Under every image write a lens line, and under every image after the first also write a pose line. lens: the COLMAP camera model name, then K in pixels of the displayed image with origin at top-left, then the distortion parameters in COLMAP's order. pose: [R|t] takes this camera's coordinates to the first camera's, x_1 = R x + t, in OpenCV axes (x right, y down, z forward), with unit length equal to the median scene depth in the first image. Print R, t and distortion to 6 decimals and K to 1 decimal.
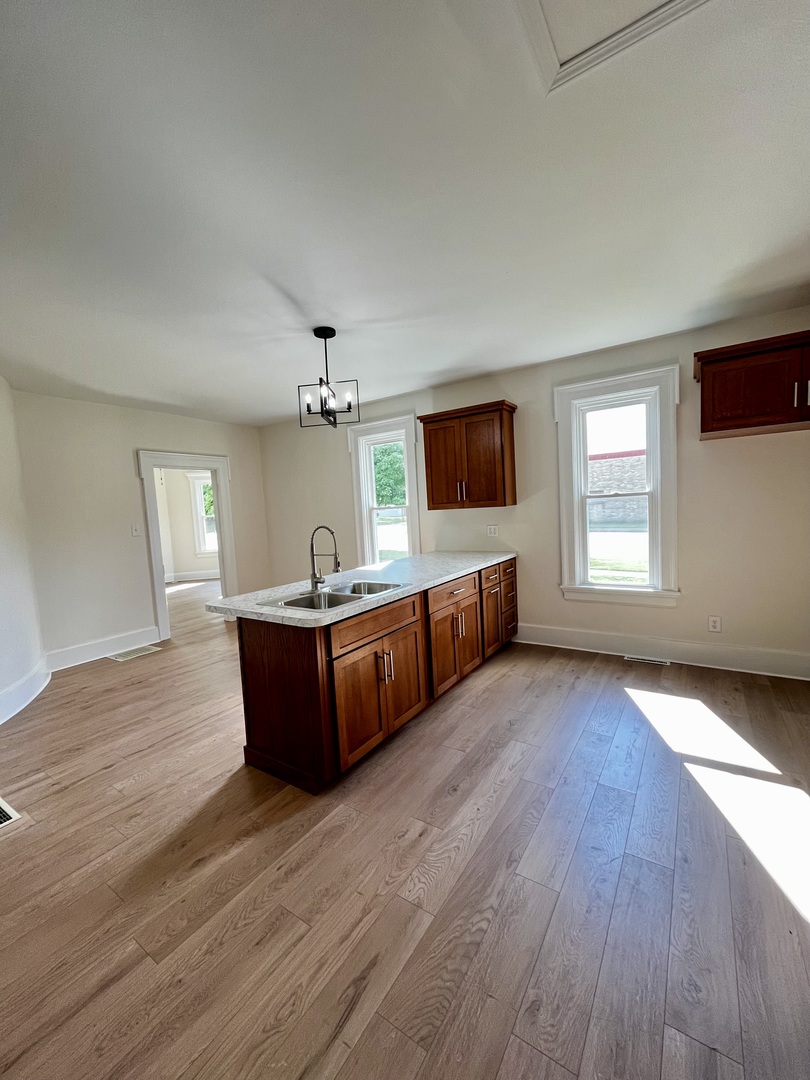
lens RADIAL K [[436.5, 0, 402.3], [0, 436.5, 541.6], [0, 0, 1]] dist [-0.001376, -0.000341]
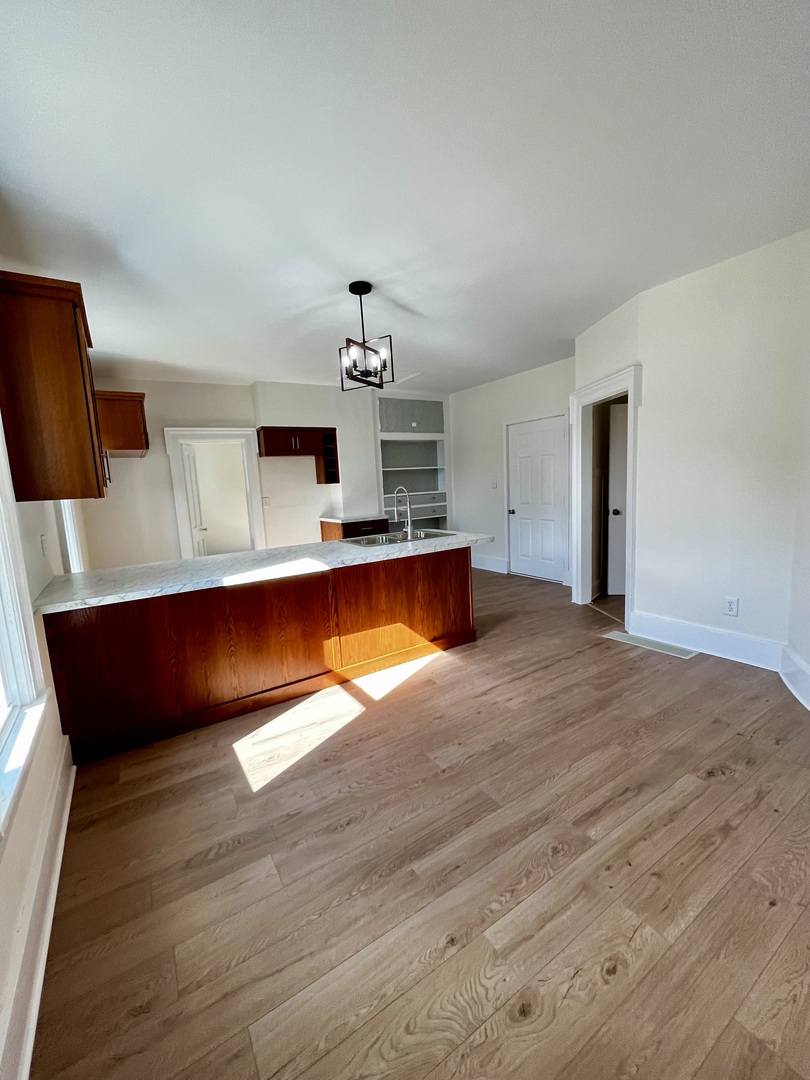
lens RADIAL K [[436.5, 0, 408.0], [0, 436.5, 539.3], [0, 0, 1]] dist [-0.001376, -0.000341]
pose [[-0.911468, 0.049132, 0.408426, -0.647134], [0.134653, 0.973781, 0.183358, -0.103571], [-0.388708, 0.222120, -0.894186, 1.964062]]
